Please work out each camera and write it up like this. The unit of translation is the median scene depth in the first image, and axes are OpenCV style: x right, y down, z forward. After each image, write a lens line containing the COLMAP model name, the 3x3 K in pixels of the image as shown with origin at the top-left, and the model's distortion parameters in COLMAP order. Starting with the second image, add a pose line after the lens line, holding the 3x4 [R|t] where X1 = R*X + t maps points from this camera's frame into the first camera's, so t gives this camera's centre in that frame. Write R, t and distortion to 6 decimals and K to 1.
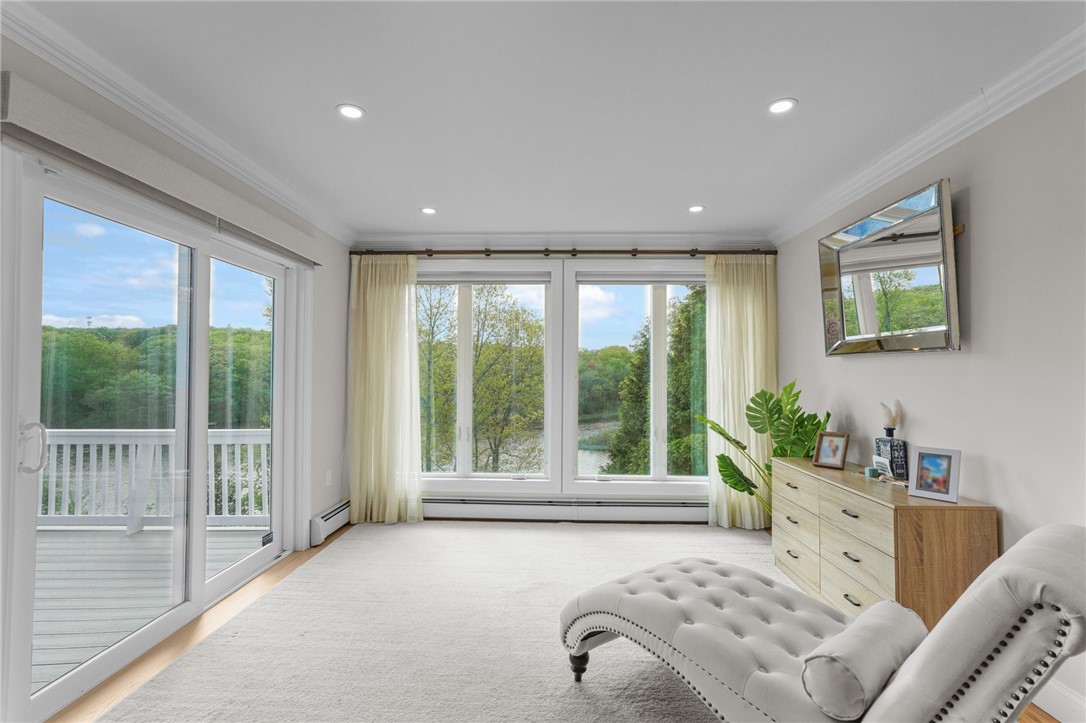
lens RADIAL K [[487.7, 0, 541.7], [0, 487.7, 362.9], [0, 0, 1]] dist [-0.017396, 0.012765]
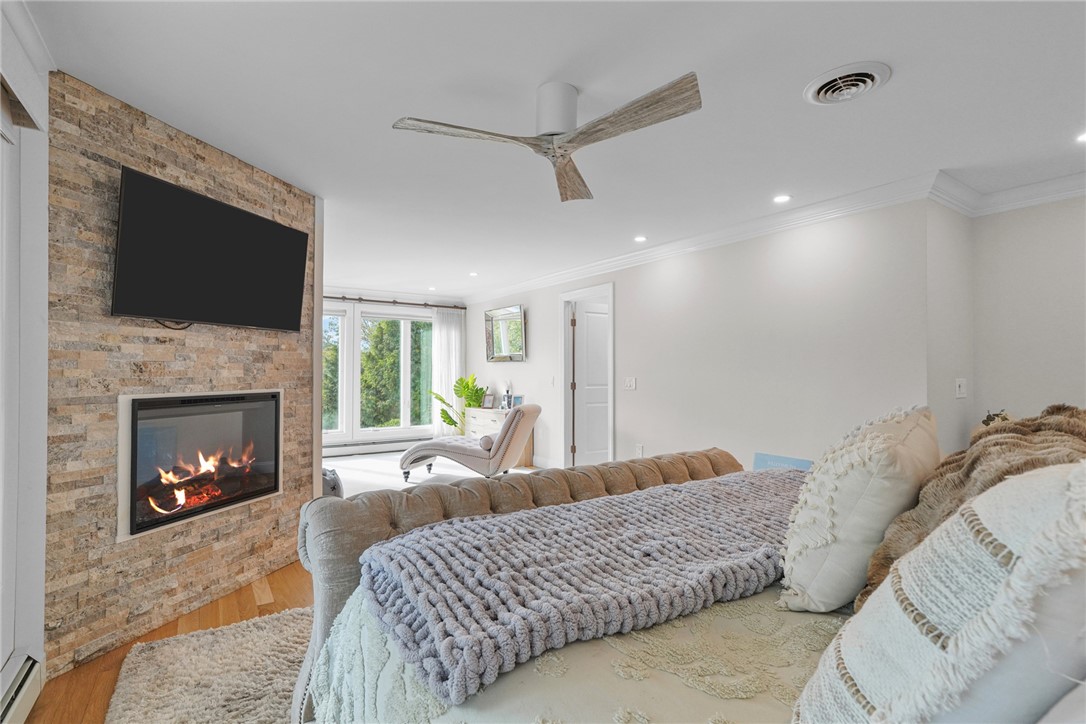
lens RADIAL K [[506.6, 0, 543.0], [0, 506.6, 362.0], [0, 0, 1]] dist [-0.018661, 0.014385]
pose [[0.808738, 0.004680, 0.588150, -0.509857], [-0.009675, 0.999939, 0.005347, -0.024686], [-0.588089, -0.010015, 0.808734, -0.916196]]
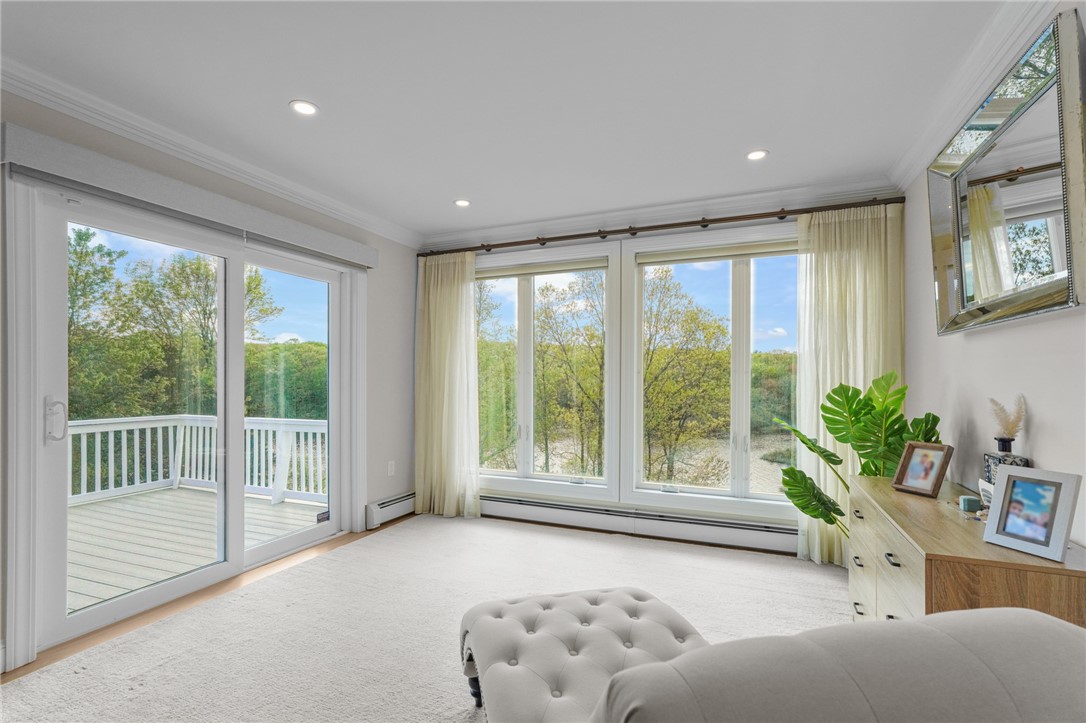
lens RADIAL K [[494.7, 0, 544.9], [0, 494.7, 377.3], [0, 0, 1]] dist [-0.012377, 0.000597]
pose [[0.931090, -0.006186, -0.364738, 0.267945], [0.012734, 0.999798, 0.015550, 0.024162], [0.364568, -0.019123, 0.930980, 0.116480]]
